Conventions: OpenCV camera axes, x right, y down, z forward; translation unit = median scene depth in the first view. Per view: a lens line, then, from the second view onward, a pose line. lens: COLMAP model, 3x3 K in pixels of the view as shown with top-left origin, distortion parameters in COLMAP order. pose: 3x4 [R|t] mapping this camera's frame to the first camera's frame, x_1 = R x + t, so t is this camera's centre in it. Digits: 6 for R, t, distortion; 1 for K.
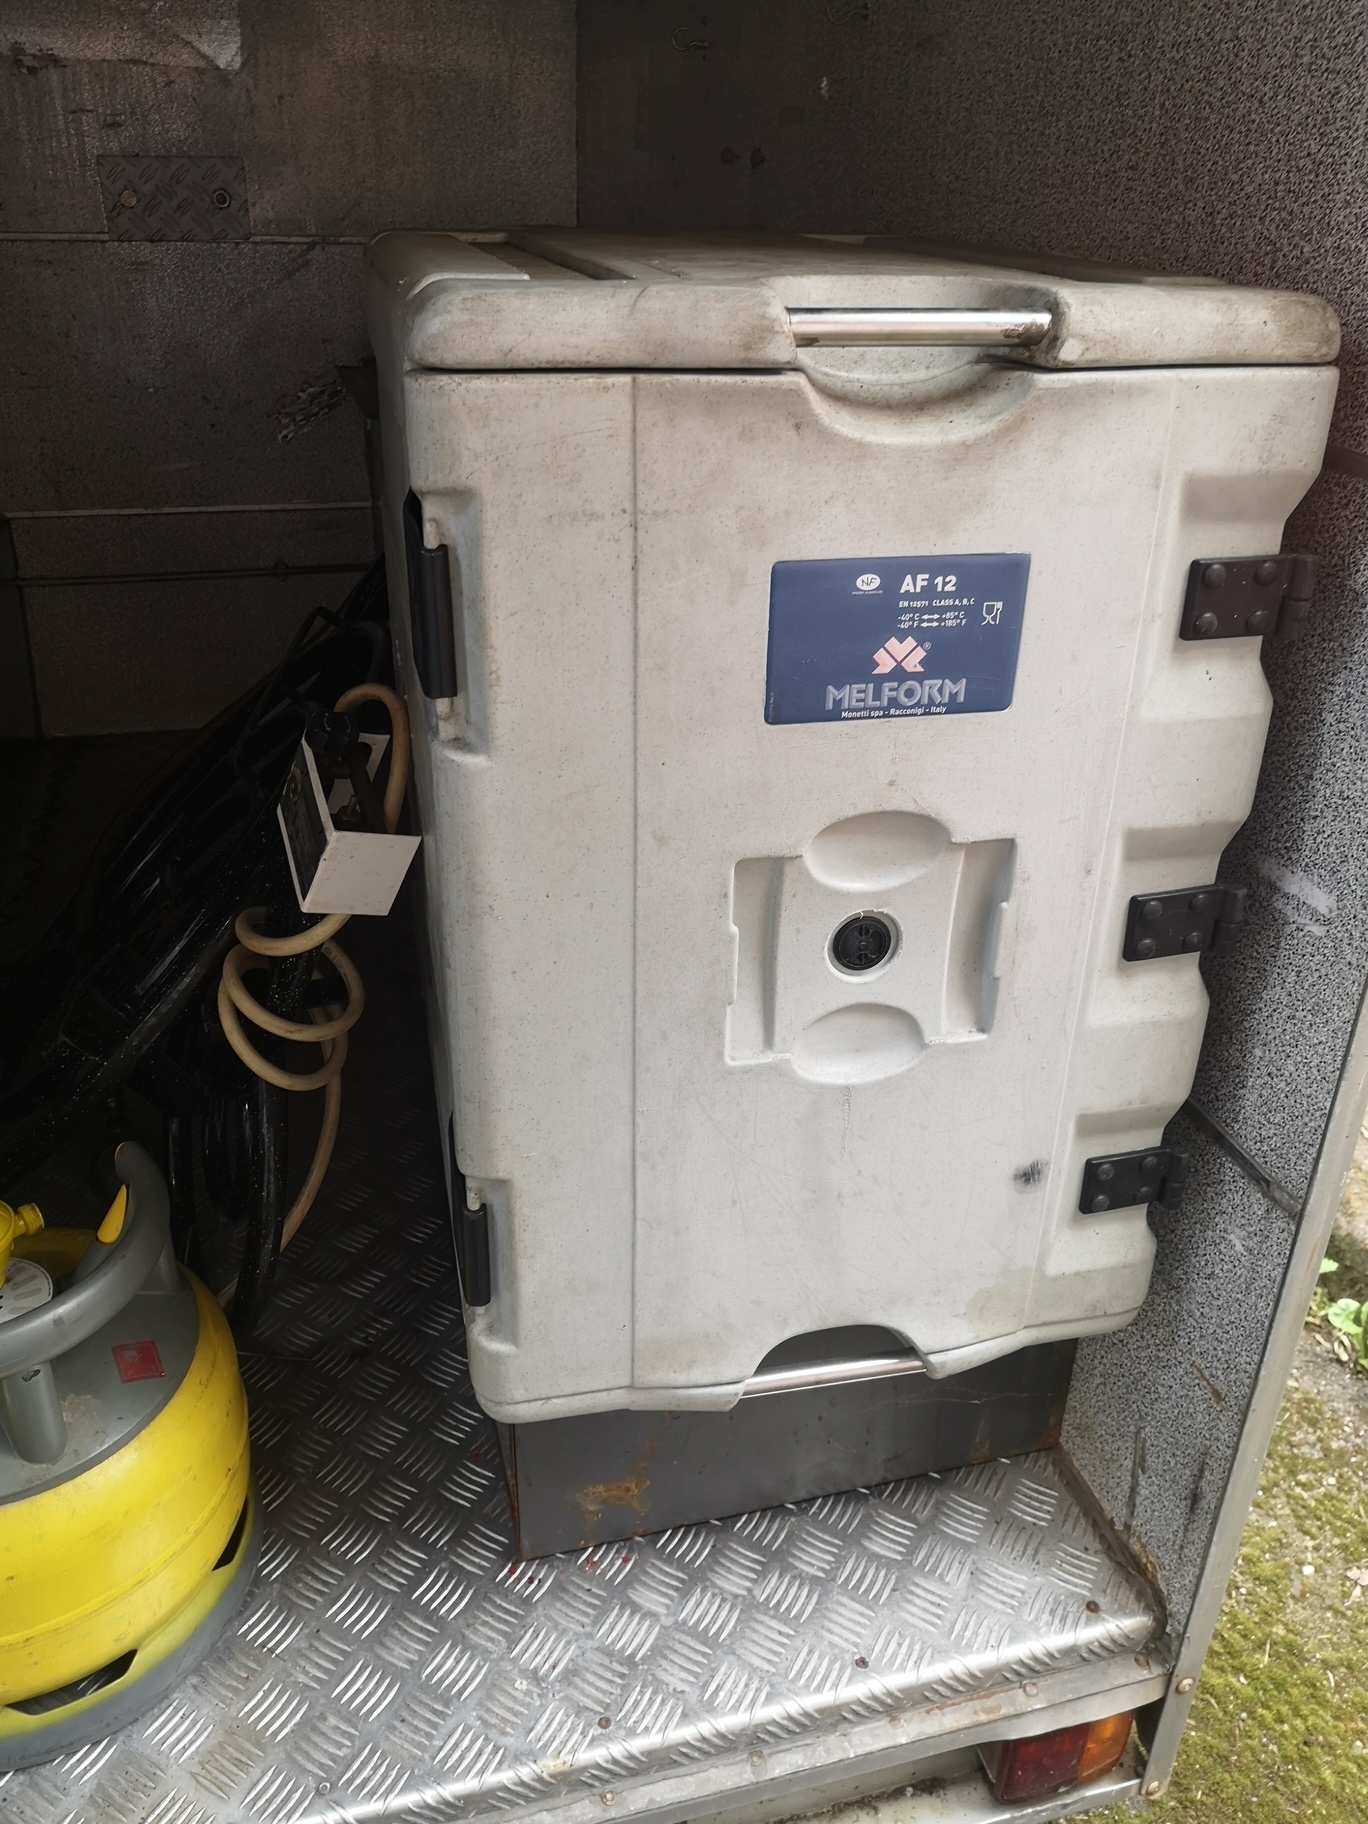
lens RADIAL K [[1458.6, 0, 684.0], [0, 1458.6, 912.0], [0, 0, 1]] dist [0.000262, -0.015574]
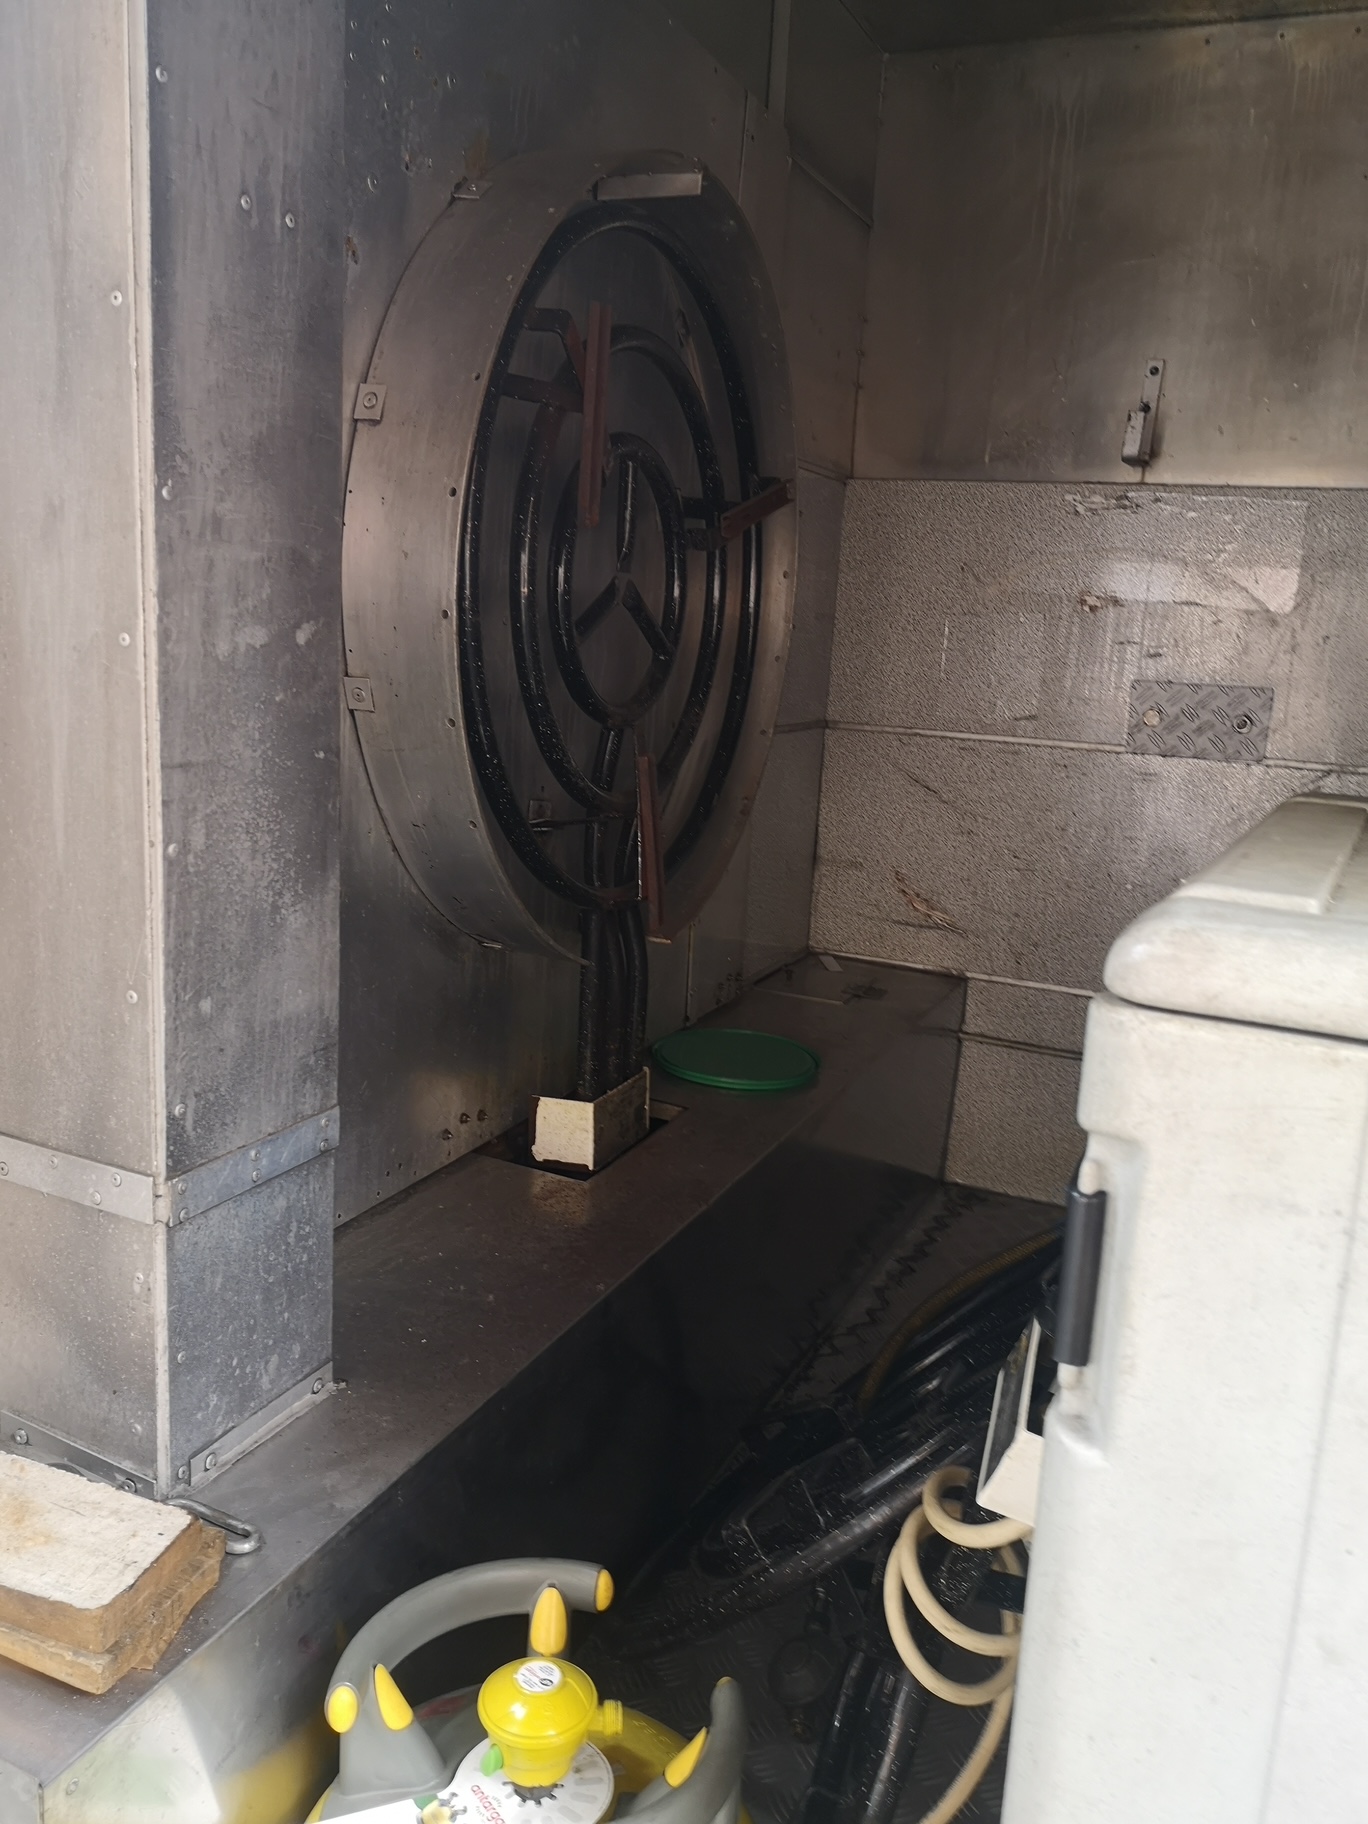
lens RADIAL K [[1467.8, 0, 679.7], [0, 1467.8, 912.3], [0, 0, 1]] dist [0.003800, 0.001461]
pose [[0.767556, 0.151056, -0.622929, 0.087568], [-0.333010, 0.924361, -0.186174, -0.095207], [0.547688, 0.350340, 0.759802, 0.101262]]
